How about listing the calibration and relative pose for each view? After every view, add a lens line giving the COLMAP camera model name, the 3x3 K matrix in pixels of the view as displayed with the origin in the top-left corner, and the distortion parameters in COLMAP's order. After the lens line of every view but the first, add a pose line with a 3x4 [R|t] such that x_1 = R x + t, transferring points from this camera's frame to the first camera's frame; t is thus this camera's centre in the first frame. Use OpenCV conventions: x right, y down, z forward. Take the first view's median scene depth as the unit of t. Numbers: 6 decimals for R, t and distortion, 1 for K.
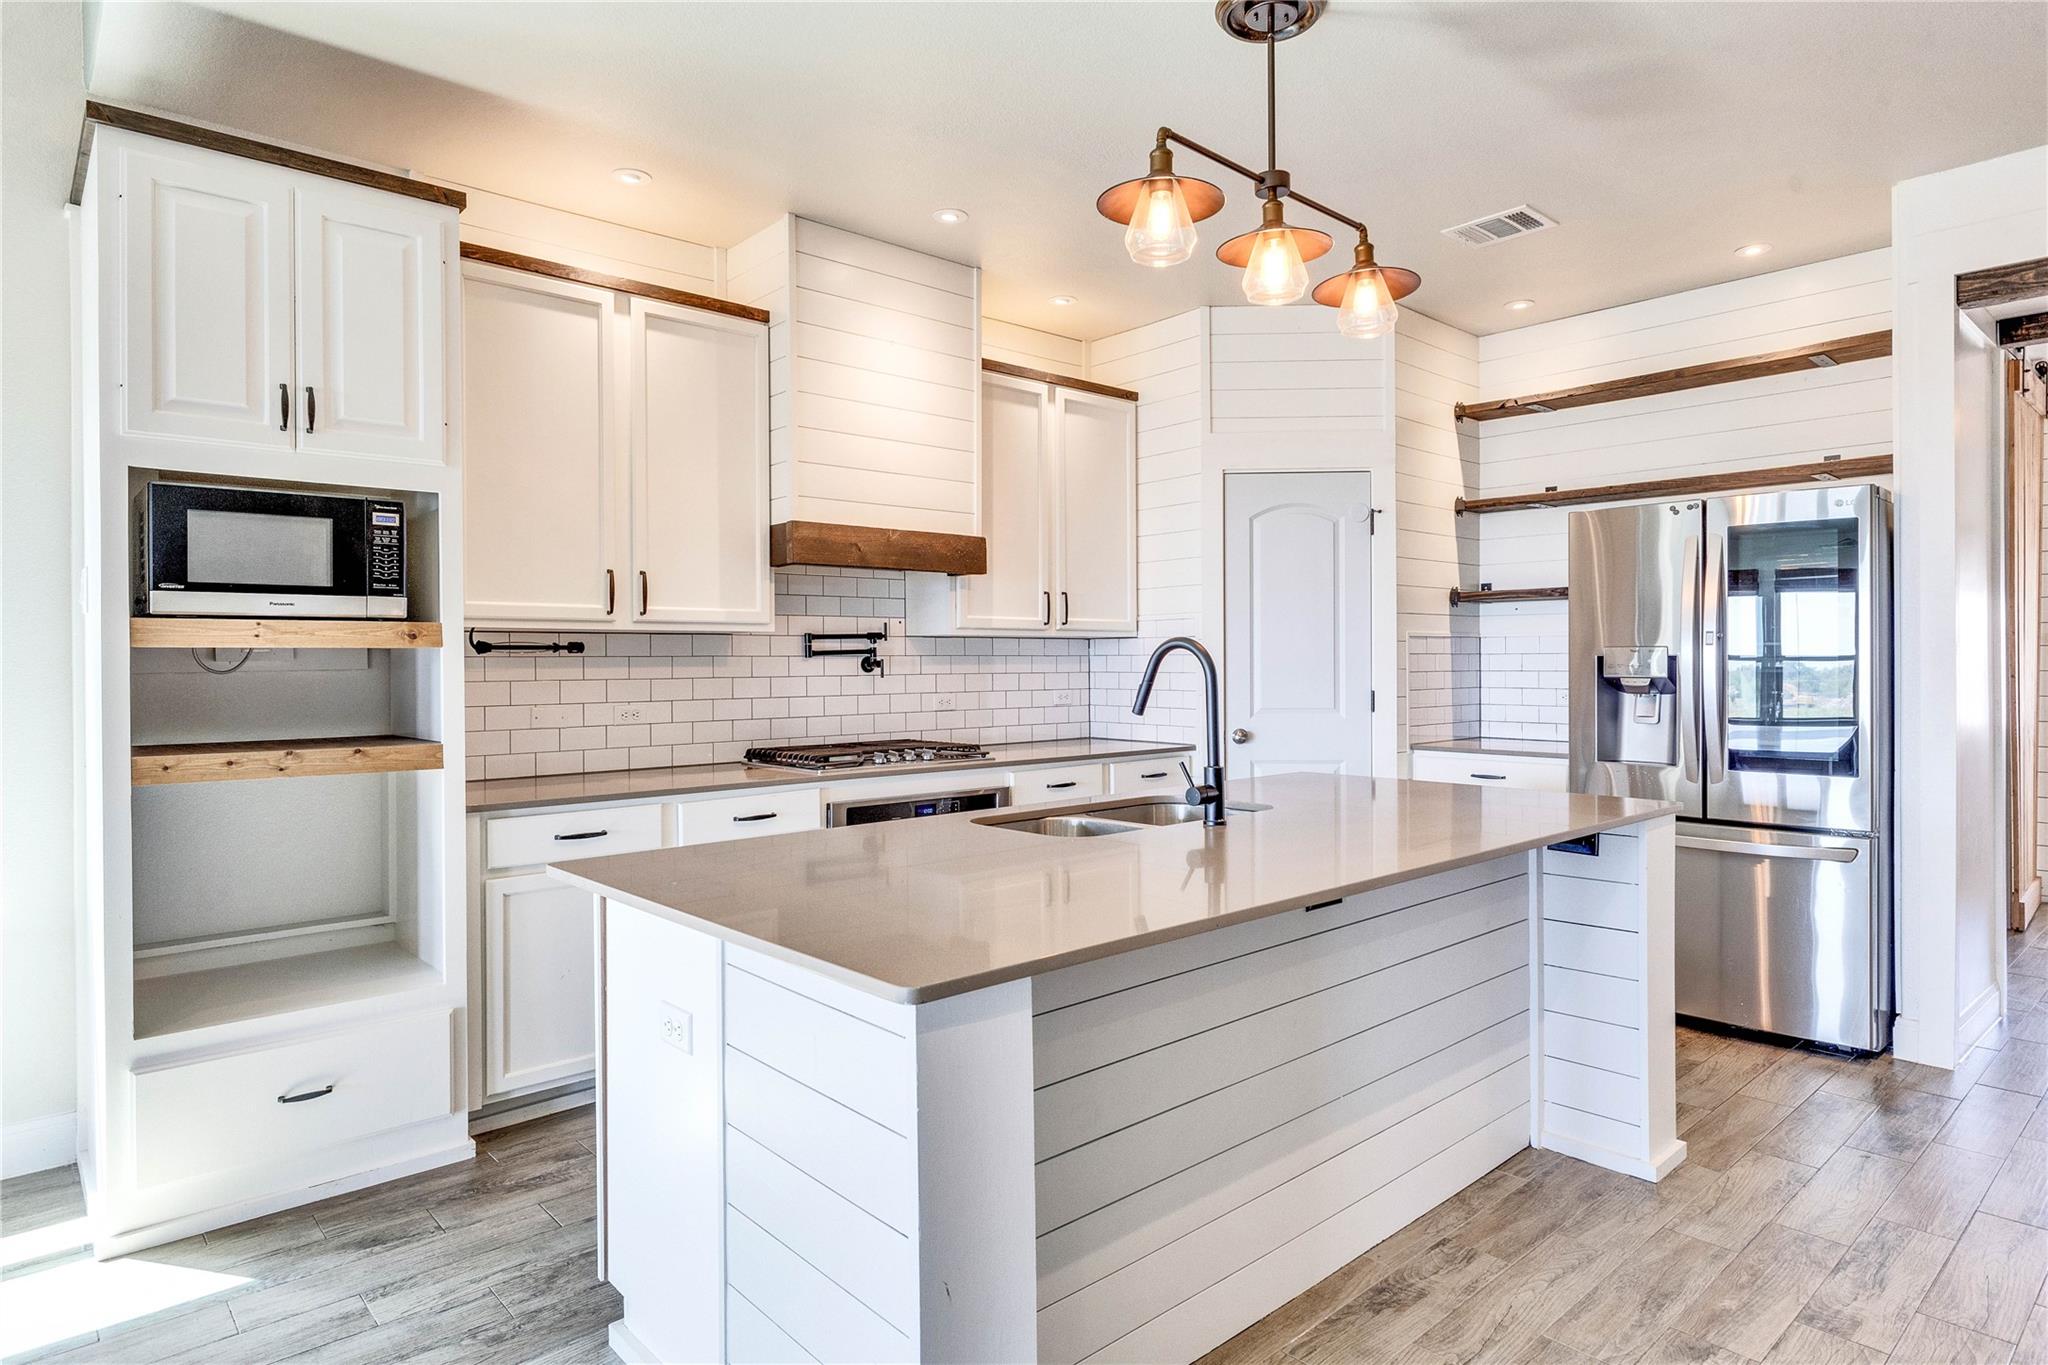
lens RADIAL K [[1138.4, 0, 1029.1], [0, 1138.4, 667.4], [0, 0, 1]] dist [-0.000710, -0.000354]
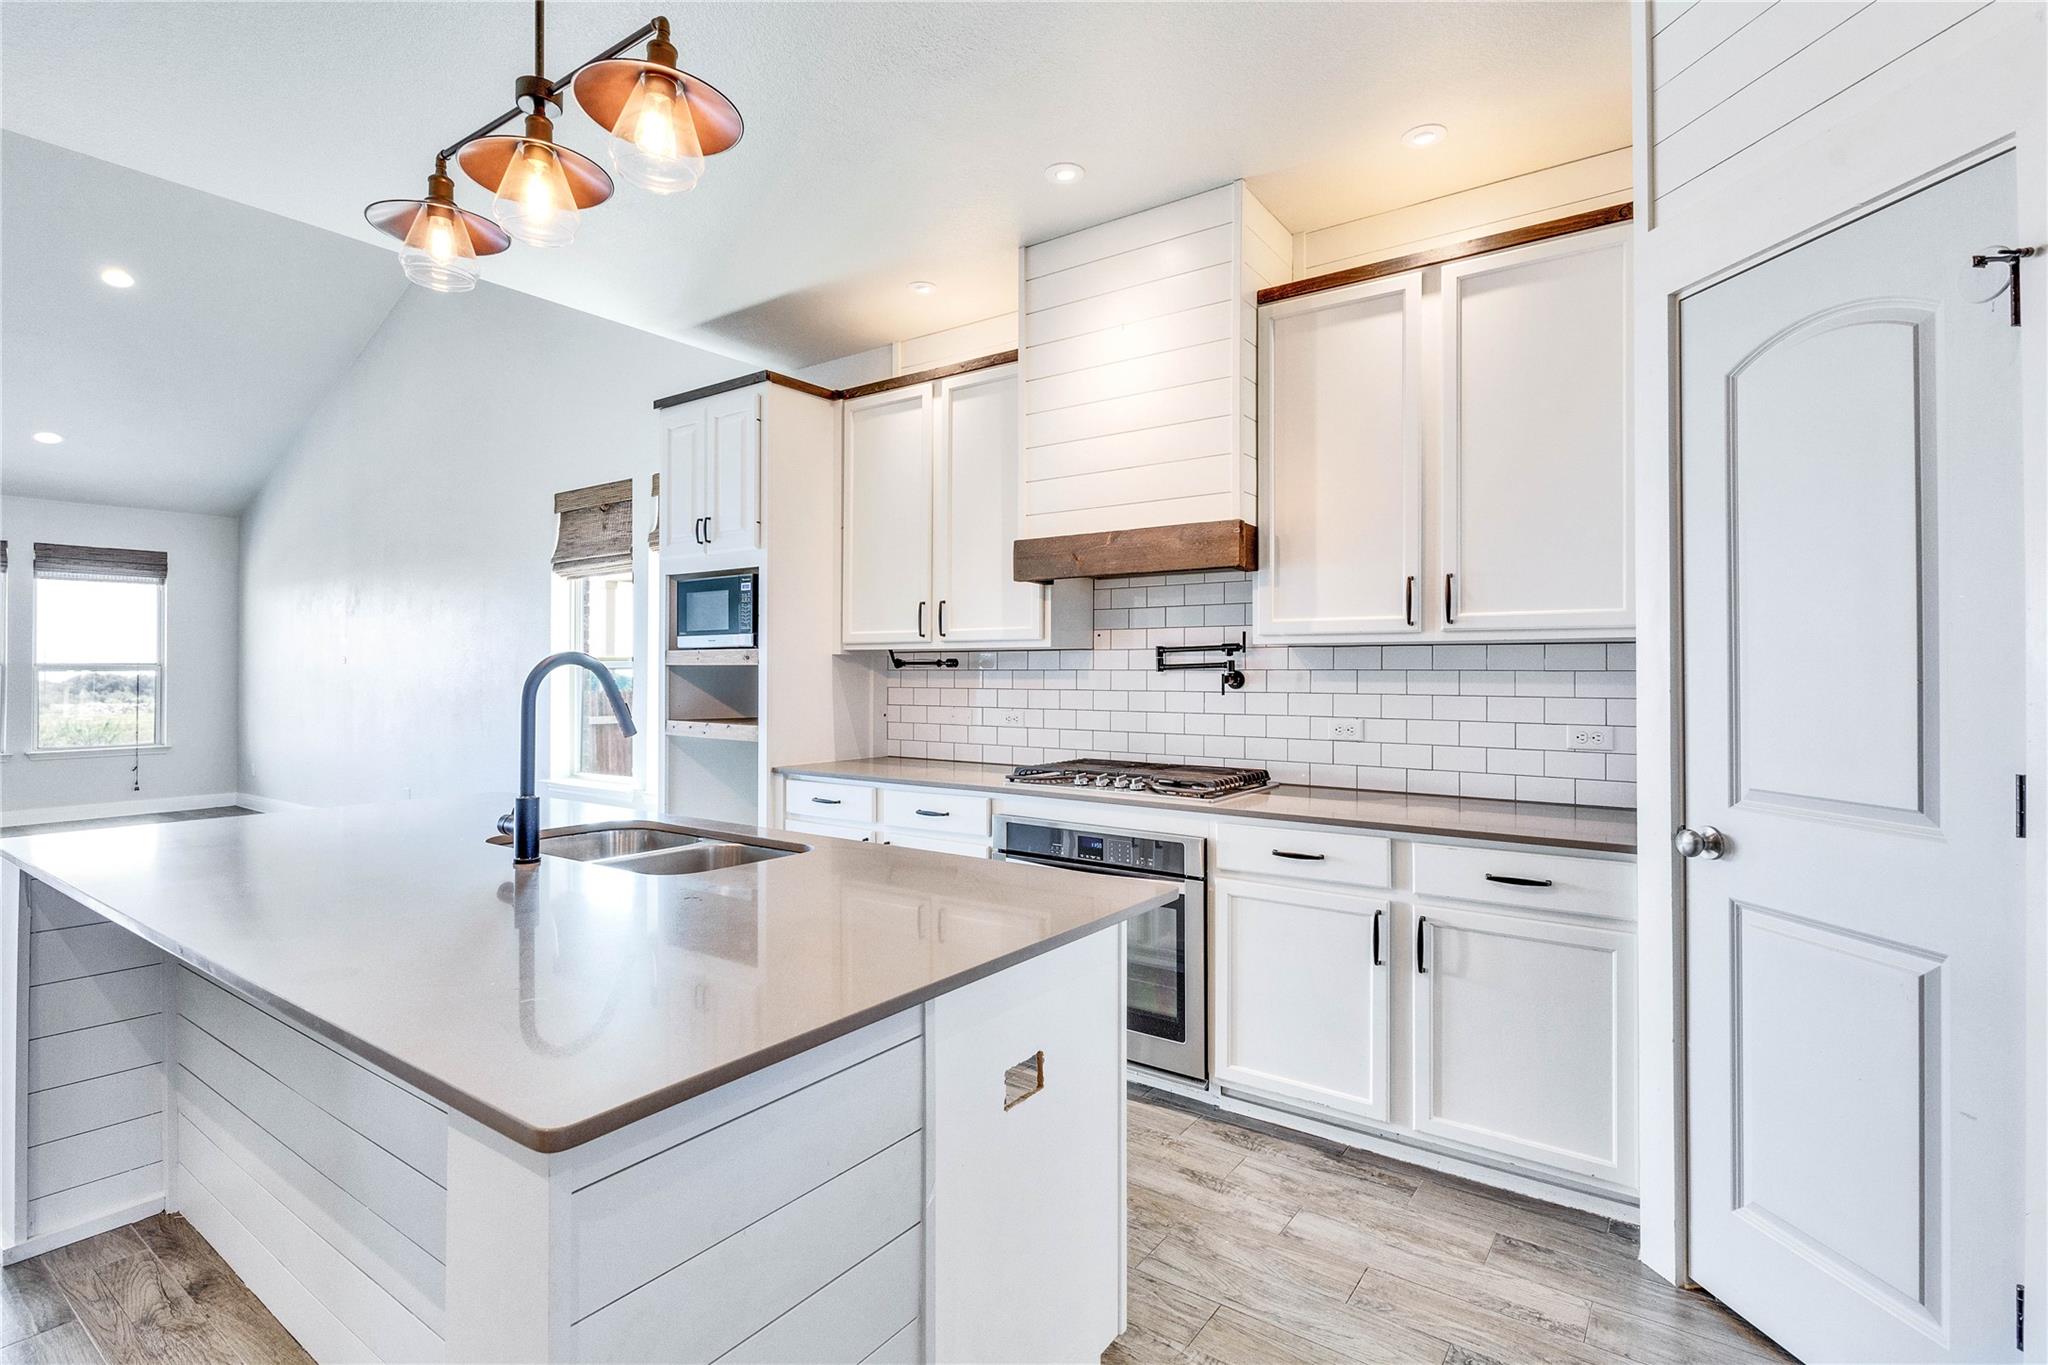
lens RADIAL K [[990.8, 0, 1018.0], [0, 990.8, 668.5], [0, 0, 1]] dist [0.012304, -0.003565]
pose [[0.205706, 0.000812, -0.978613, 0.670846], [-0.010722, 0.999942, -0.001424, -0.009925], [0.978555, 0.010786, 0.205703, 0.794002]]
